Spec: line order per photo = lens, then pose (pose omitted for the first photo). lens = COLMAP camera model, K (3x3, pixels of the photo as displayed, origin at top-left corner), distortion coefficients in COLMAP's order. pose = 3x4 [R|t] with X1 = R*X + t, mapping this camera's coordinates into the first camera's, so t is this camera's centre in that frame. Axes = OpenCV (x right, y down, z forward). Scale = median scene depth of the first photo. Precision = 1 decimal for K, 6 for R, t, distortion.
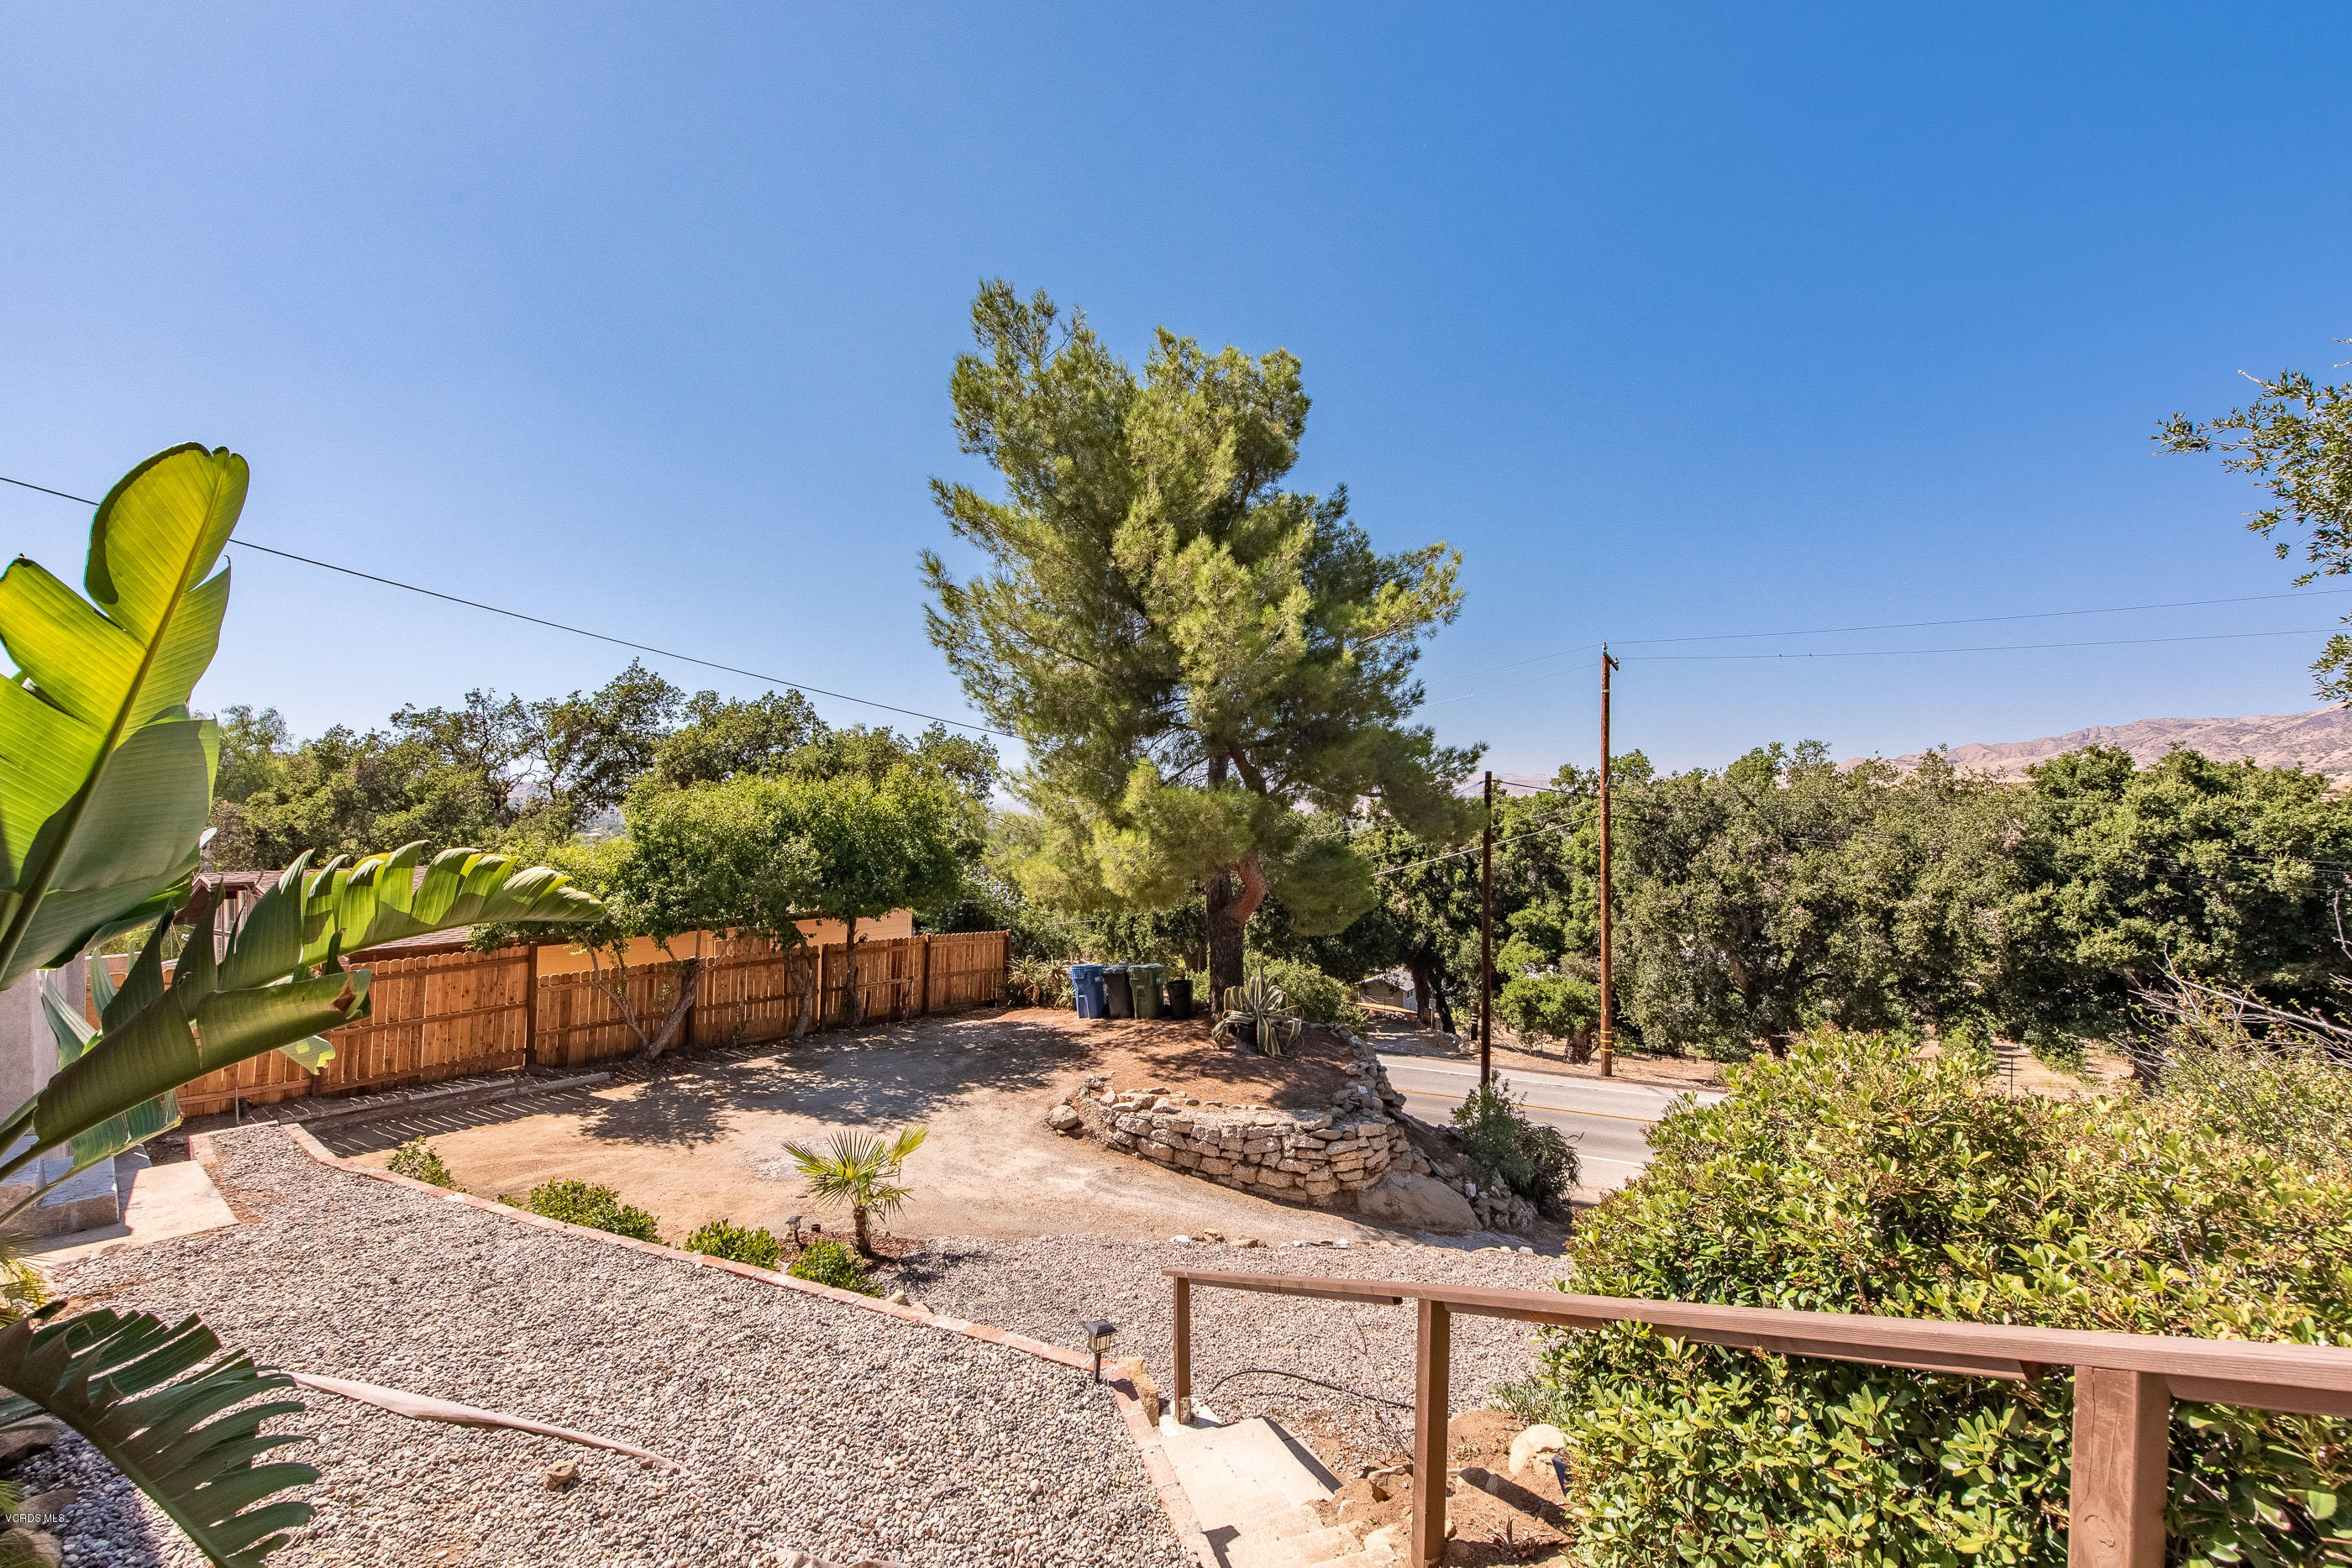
lens RADIAL K [[909.3, 0, 1205.0], [0, 909.3, 811.4], [0, 0, 1]] dist [0.010440, -0.003293]
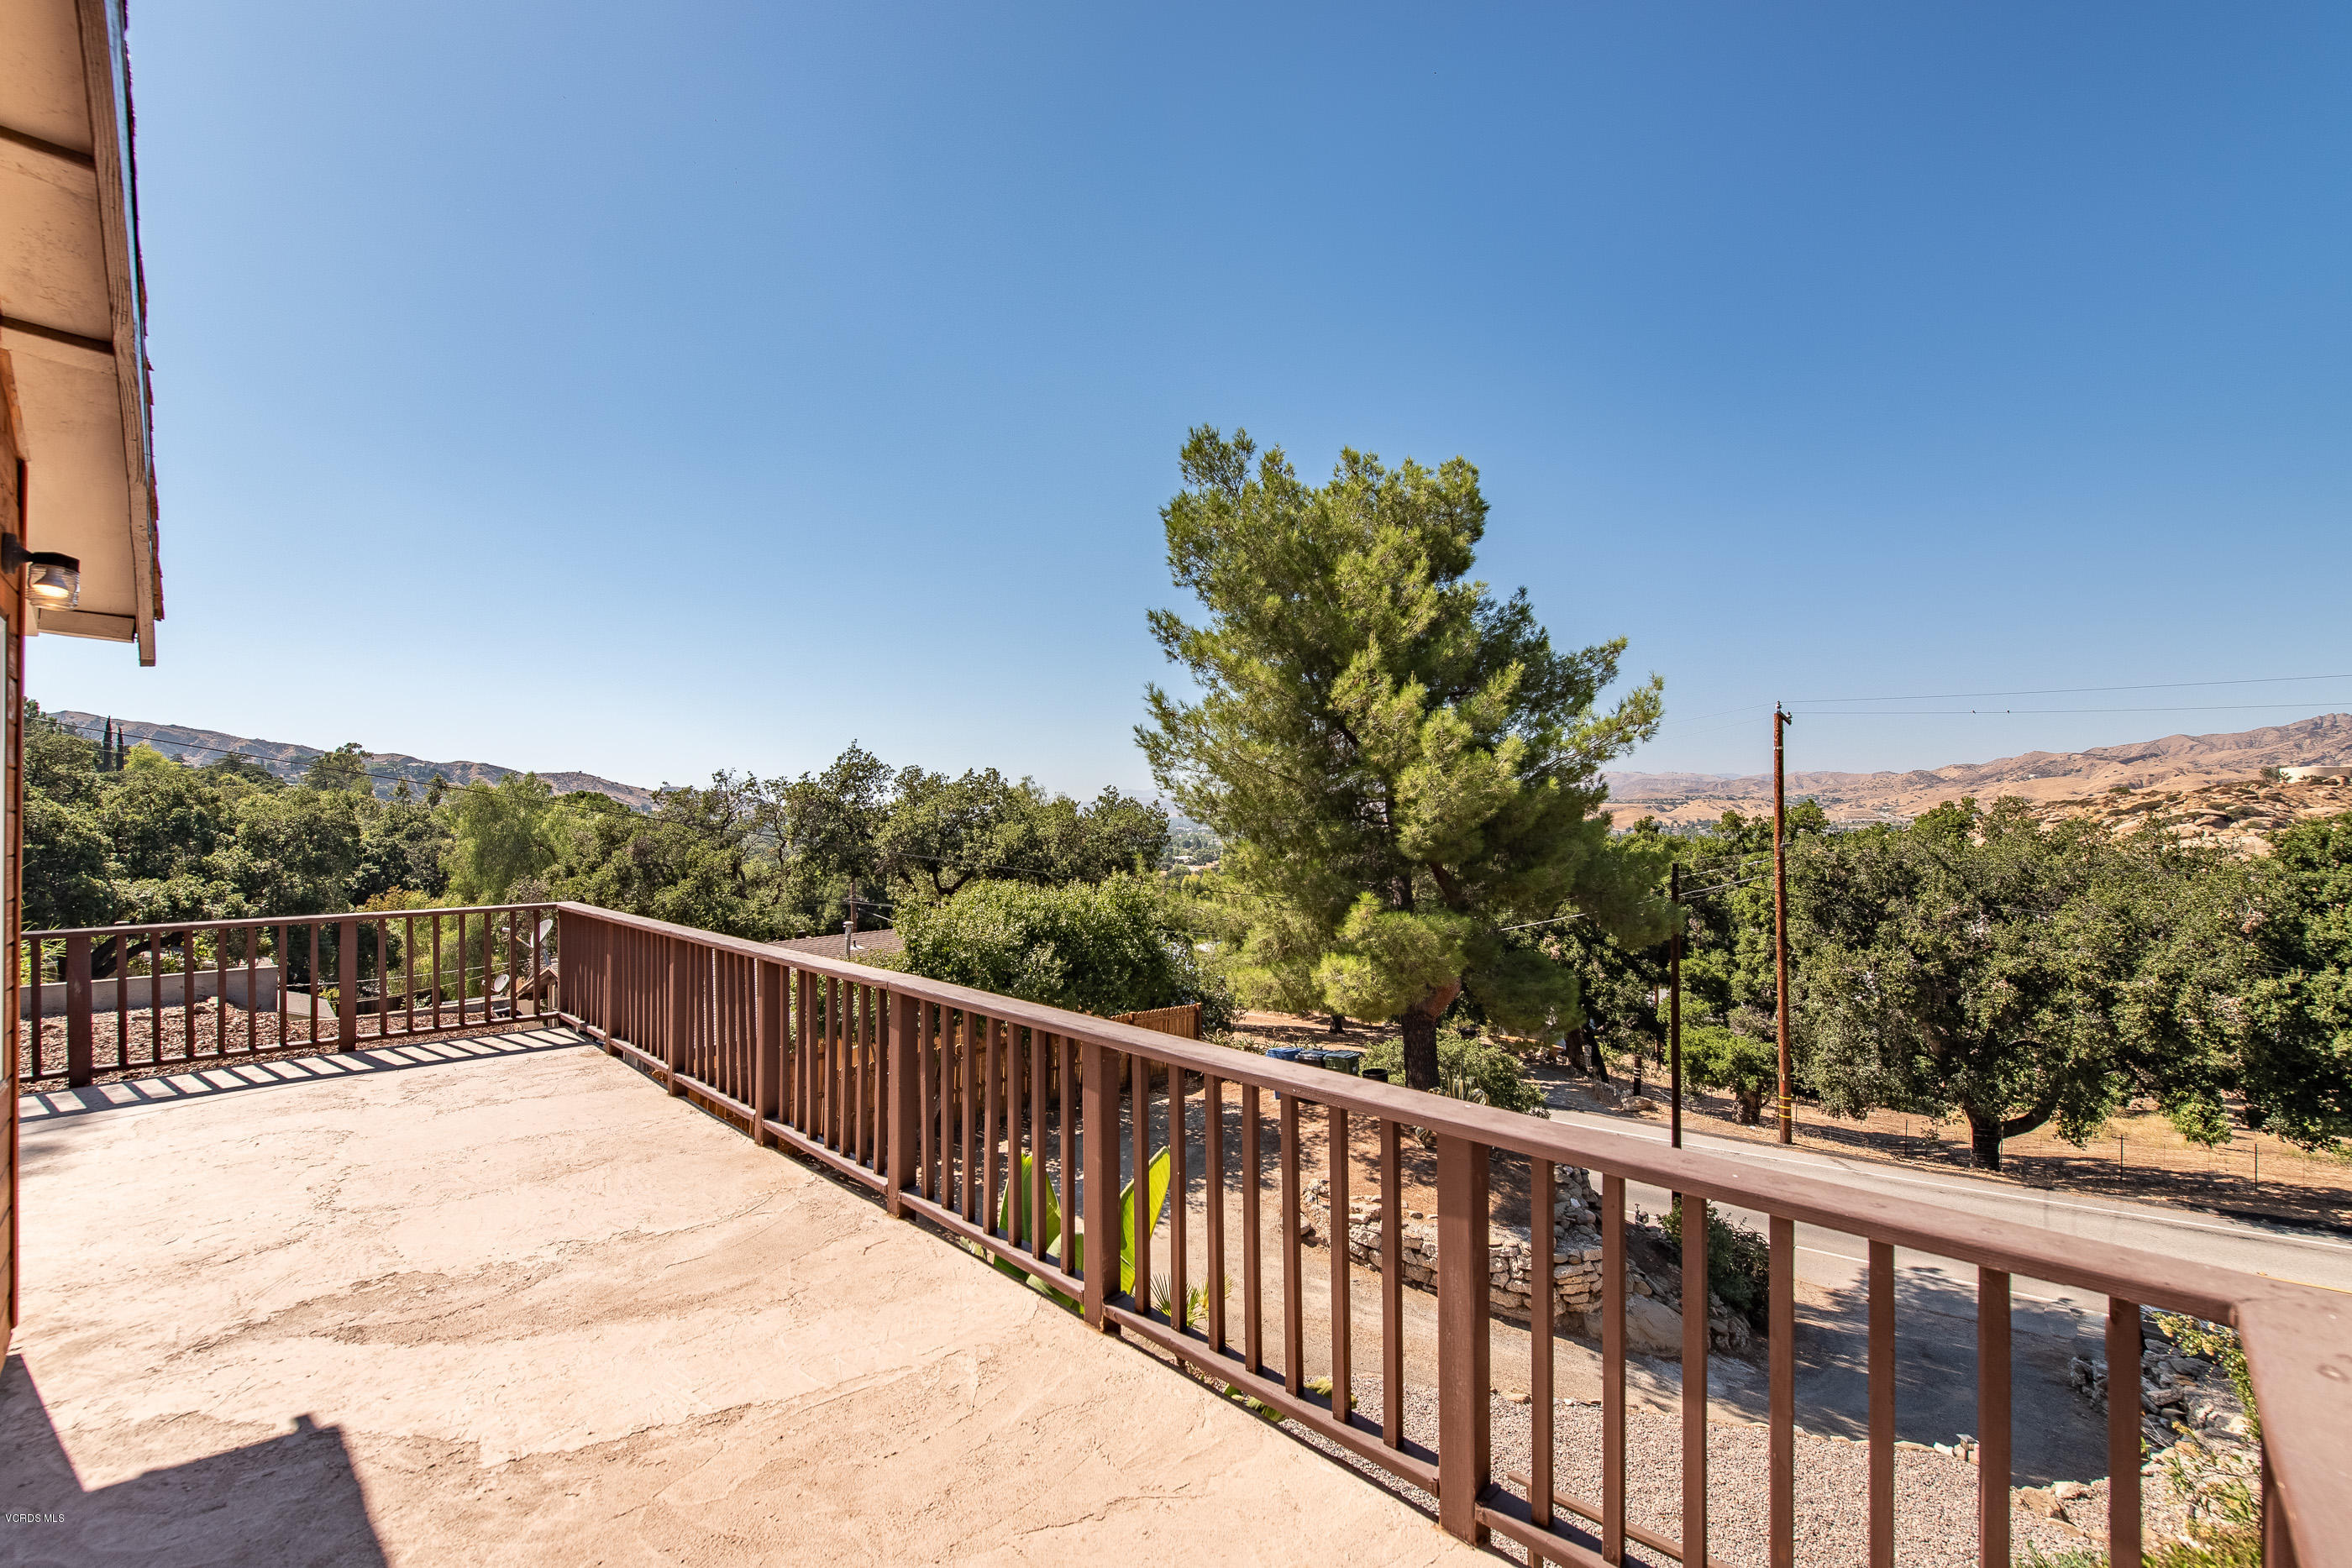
lens RADIAL K [[909.3, 0, 1212.3], [0, 909.3, 799.9], [0, 0, 1]] dist [0.010440, -0.003293]
pose [[0.993443, -0.006508, -0.114146, -0.071027], [0.005074, 0.999905, -0.012845, -0.088026], [0.114219, 0.012182, 0.993381, -0.057918]]
